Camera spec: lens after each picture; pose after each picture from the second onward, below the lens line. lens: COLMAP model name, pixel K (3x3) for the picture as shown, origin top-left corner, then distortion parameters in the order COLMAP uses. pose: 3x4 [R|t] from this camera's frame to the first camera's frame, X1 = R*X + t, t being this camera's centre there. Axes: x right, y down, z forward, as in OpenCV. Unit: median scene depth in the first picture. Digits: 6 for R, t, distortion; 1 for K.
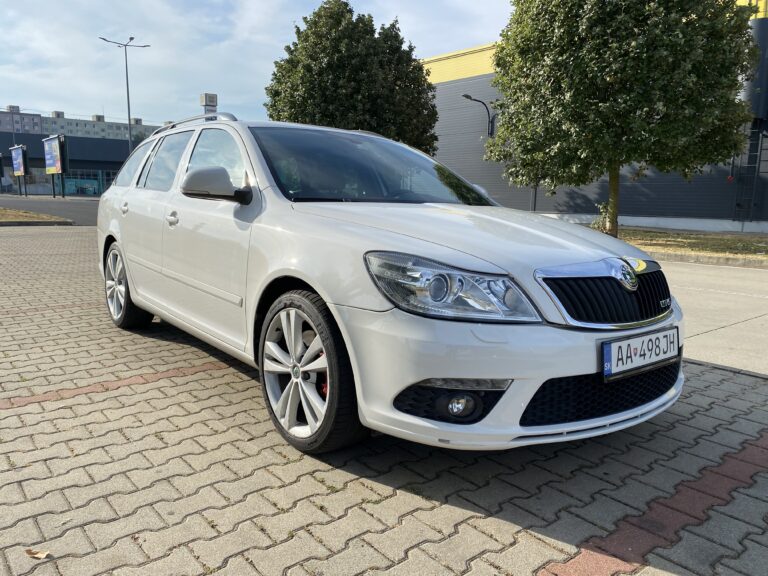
lens RADIAL K [[592.1, 0, 366.2], [0, 592.1, 301.2], [0, 0, 1]] dist [0.006665, -0.007527]
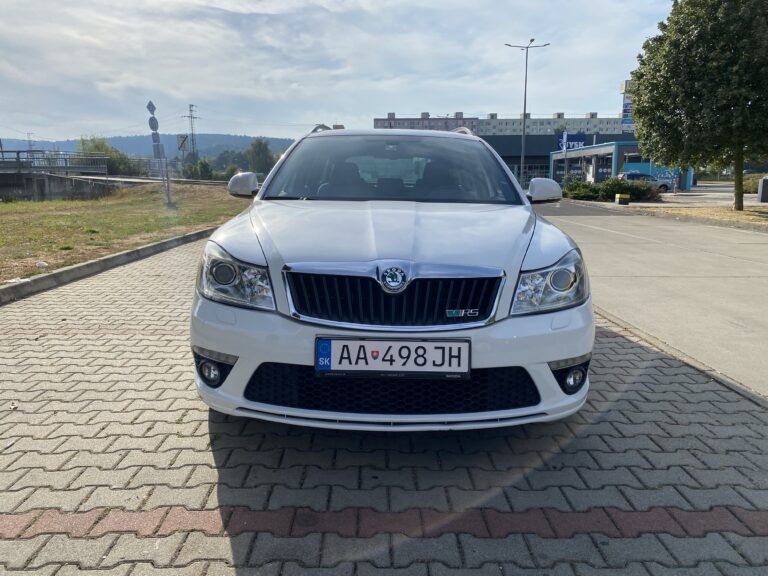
lens RADIAL K [[588.5, 0, 383.4], [0, 588.5, 290.6], [0, 0, 1]] dist [0.003628, -0.002654]
pose [[0.776720, 0.092948, -0.622950, 1.040142], [-0.093473, 0.995110, 0.031931, -0.050569], [0.622872, 0.033428, 0.781609, 0.249670]]
